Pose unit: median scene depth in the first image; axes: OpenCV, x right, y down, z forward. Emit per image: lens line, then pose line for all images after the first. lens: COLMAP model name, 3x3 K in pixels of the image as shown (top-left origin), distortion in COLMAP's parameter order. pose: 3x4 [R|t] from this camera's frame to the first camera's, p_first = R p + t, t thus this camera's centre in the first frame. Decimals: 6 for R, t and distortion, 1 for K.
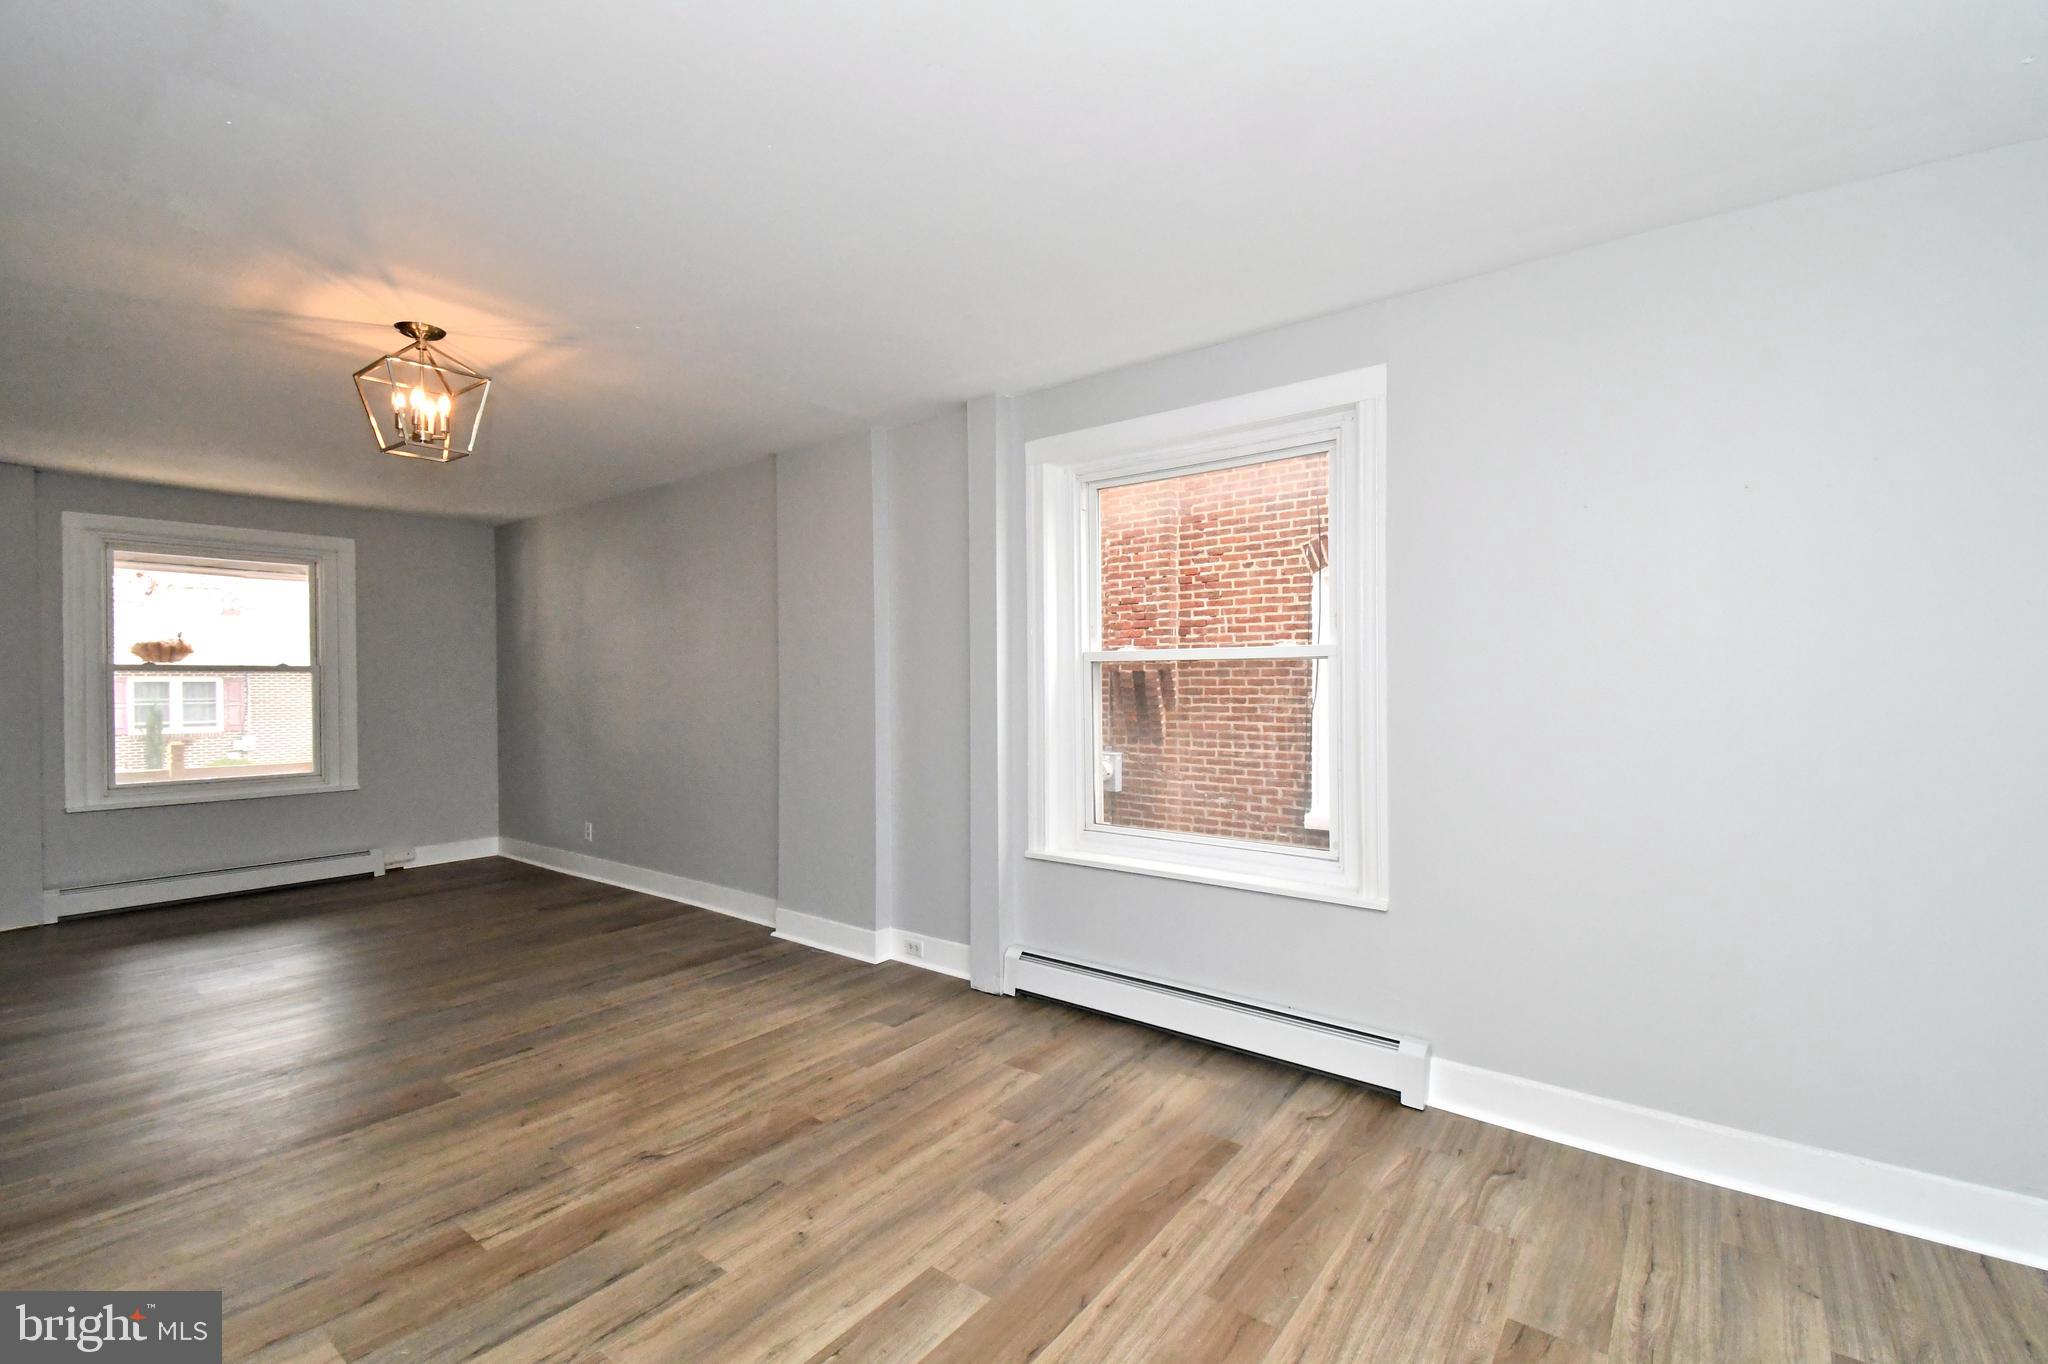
lens RADIAL K [[897.2, 0, 965.1], [0, 897.2, 683.4], [0, 0, 1]] dist [0.023223, -0.014552]
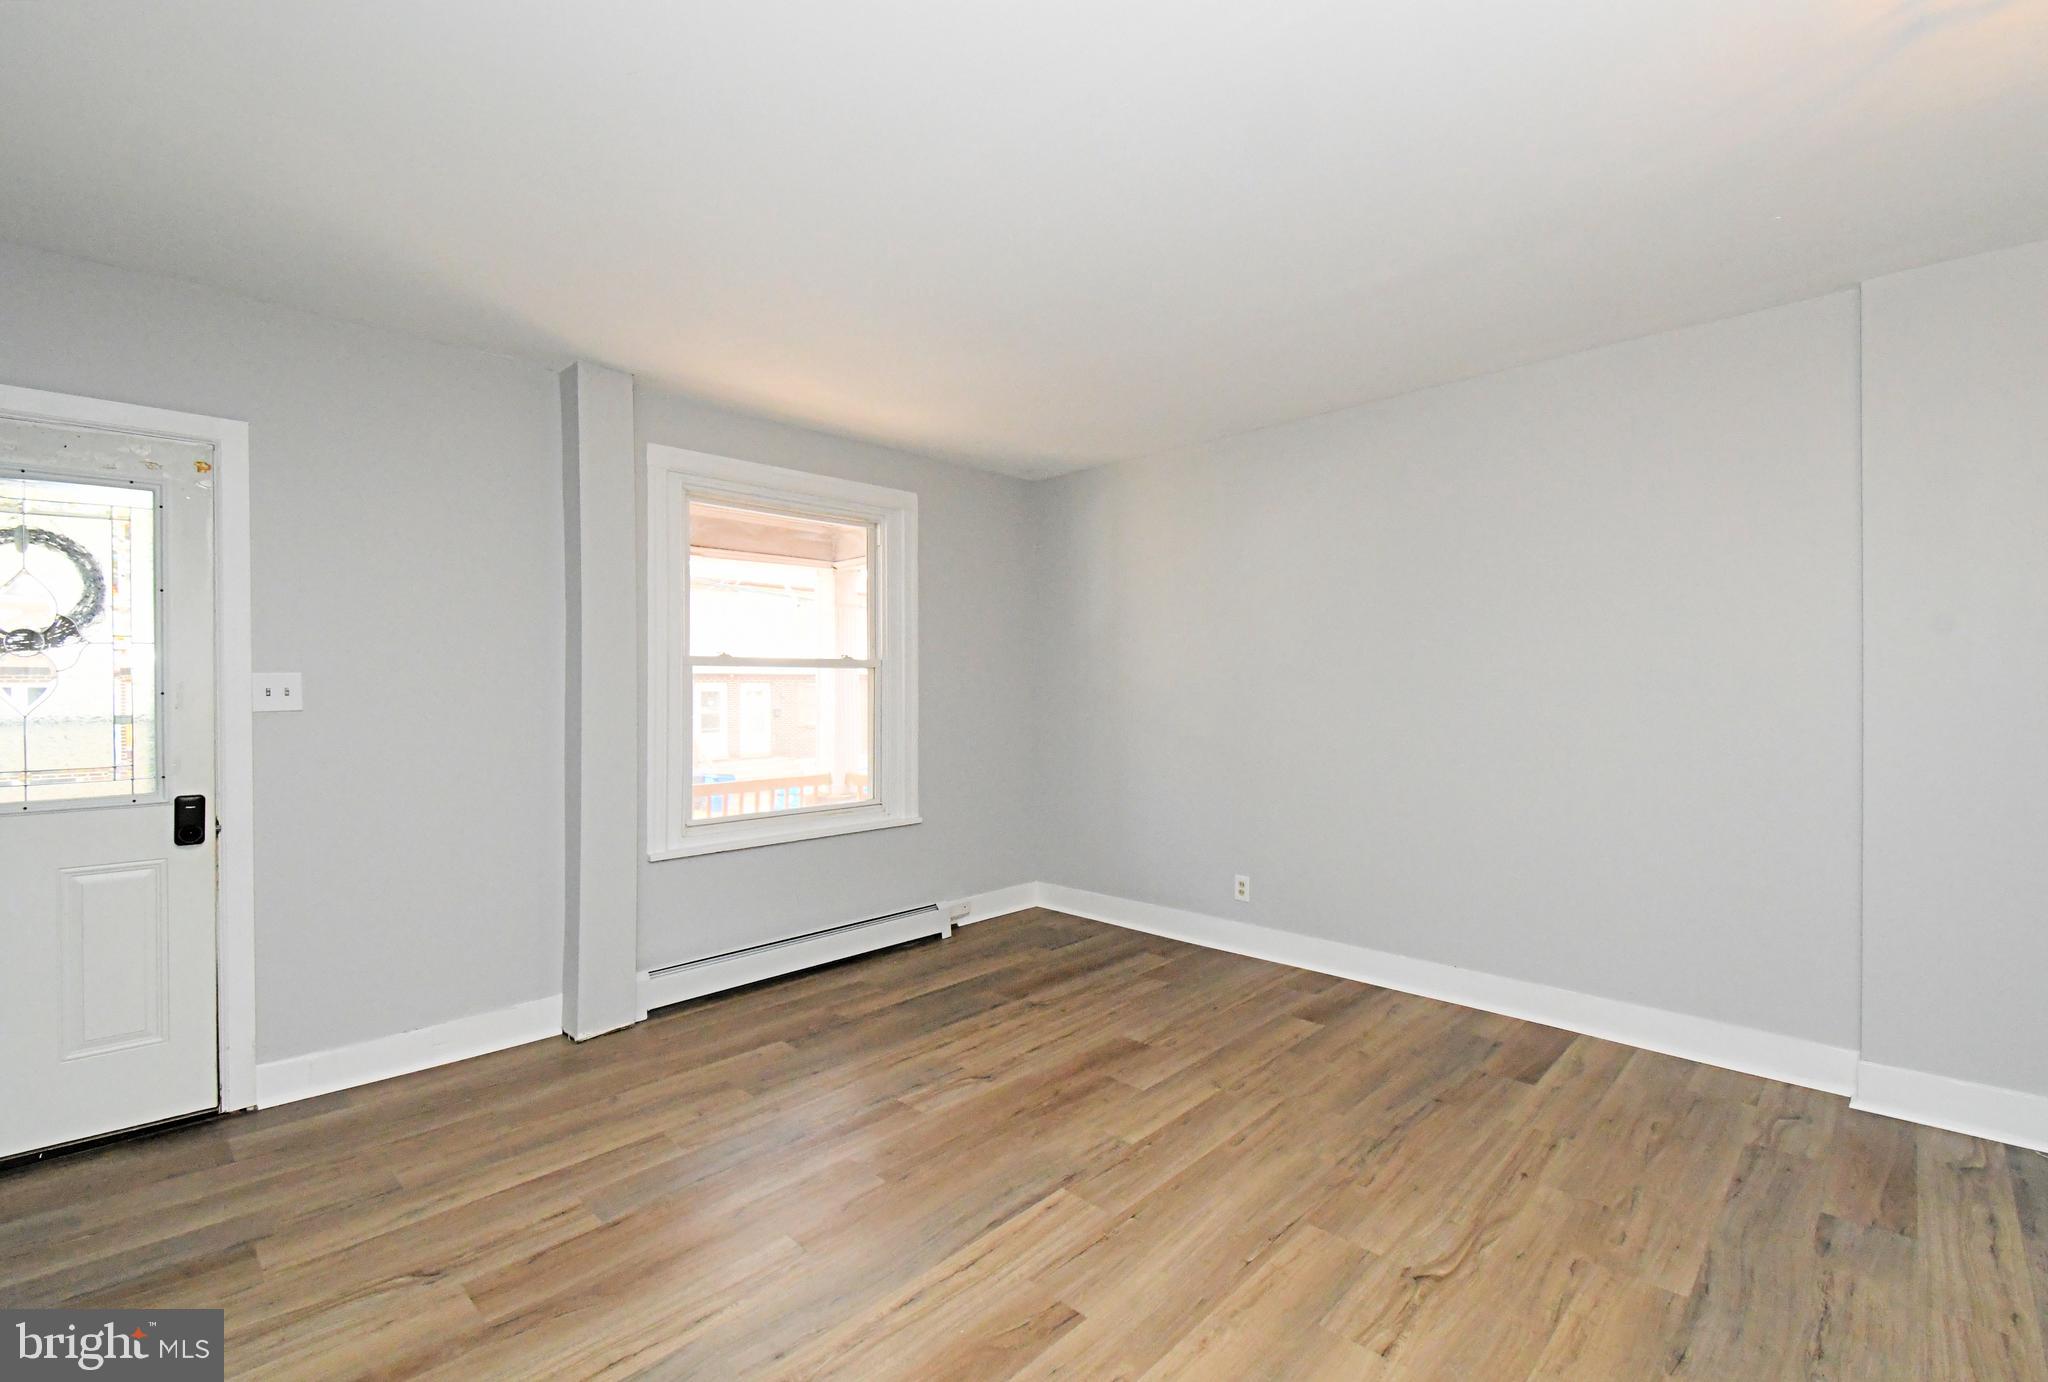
lens RADIAL K [[882.8, 0, 981.6], [0, 882.8, 681.5], [0, 0, 1]] dist [0.011562, -0.001596]
pose [[0.995413, 0.002946, -0.095622, -0.572948], [-0.003703, 0.999963, -0.007734, 0.004421], [0.095595, 0.008053, 0.995388, 0.278749]]
